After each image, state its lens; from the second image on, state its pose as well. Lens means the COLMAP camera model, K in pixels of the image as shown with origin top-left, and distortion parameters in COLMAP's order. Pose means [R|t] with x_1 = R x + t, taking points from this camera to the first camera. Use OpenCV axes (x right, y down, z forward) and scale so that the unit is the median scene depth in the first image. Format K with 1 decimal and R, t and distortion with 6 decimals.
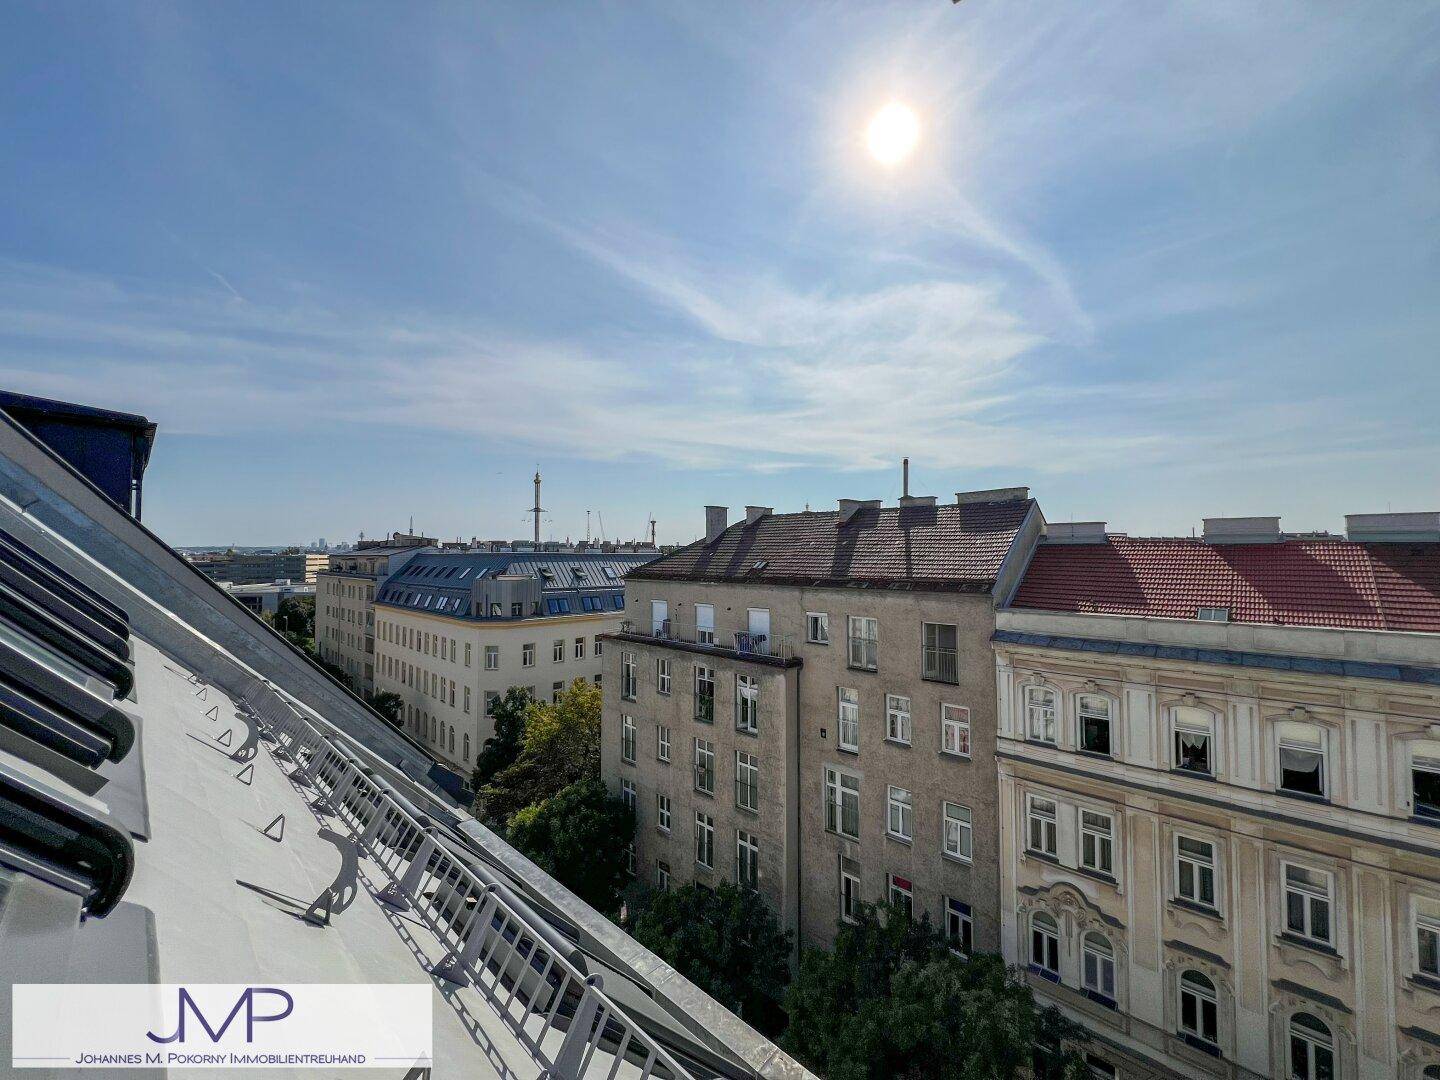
lens RADIAL K [[584.8, 0, 717.4], [0, 584.8, 543.1], [0, 0, 1]] dist [0.000871, 0.000866]
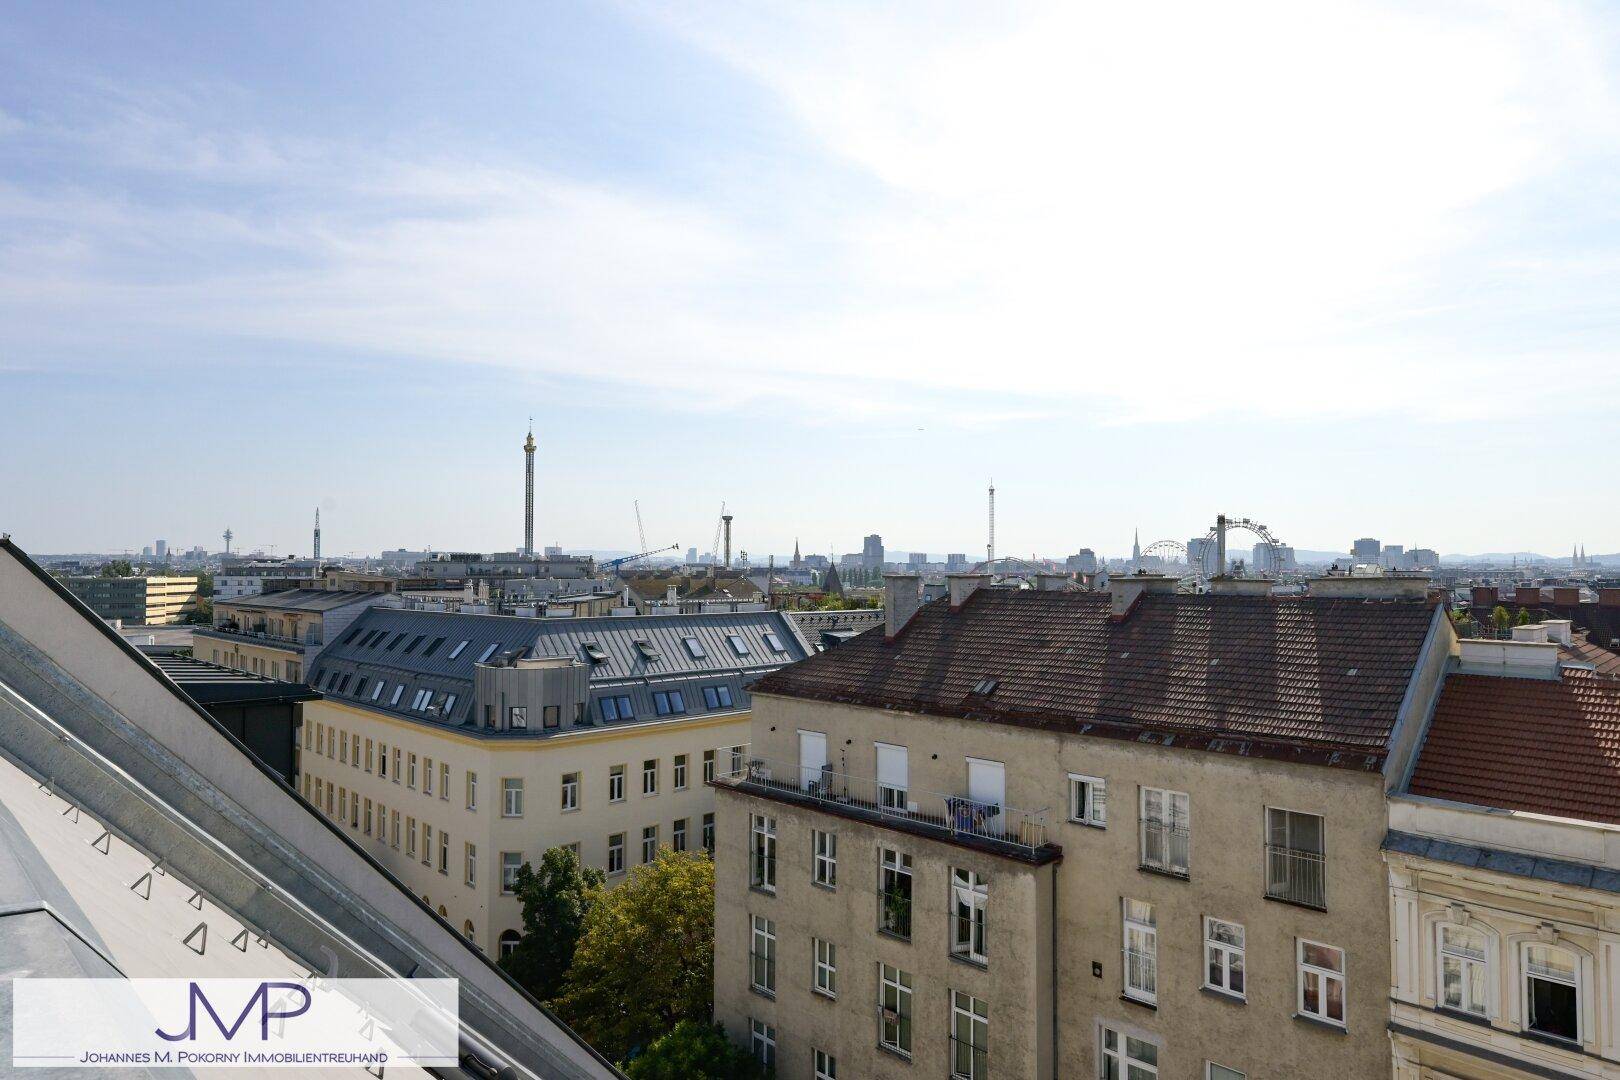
lens RADIAL K [[1001.4, 0, 810.5], [0, 1001.4, 541.9], [0, 0, 1]] dist [0.004851, -0.002770]
pose [[0.999923, 0.003388, -0.011942, -0.099045], [-0.003384, 0.999994, 0.000402, -0.114875], [0.011944, -0.000362, 0.999929, -0.068893]]
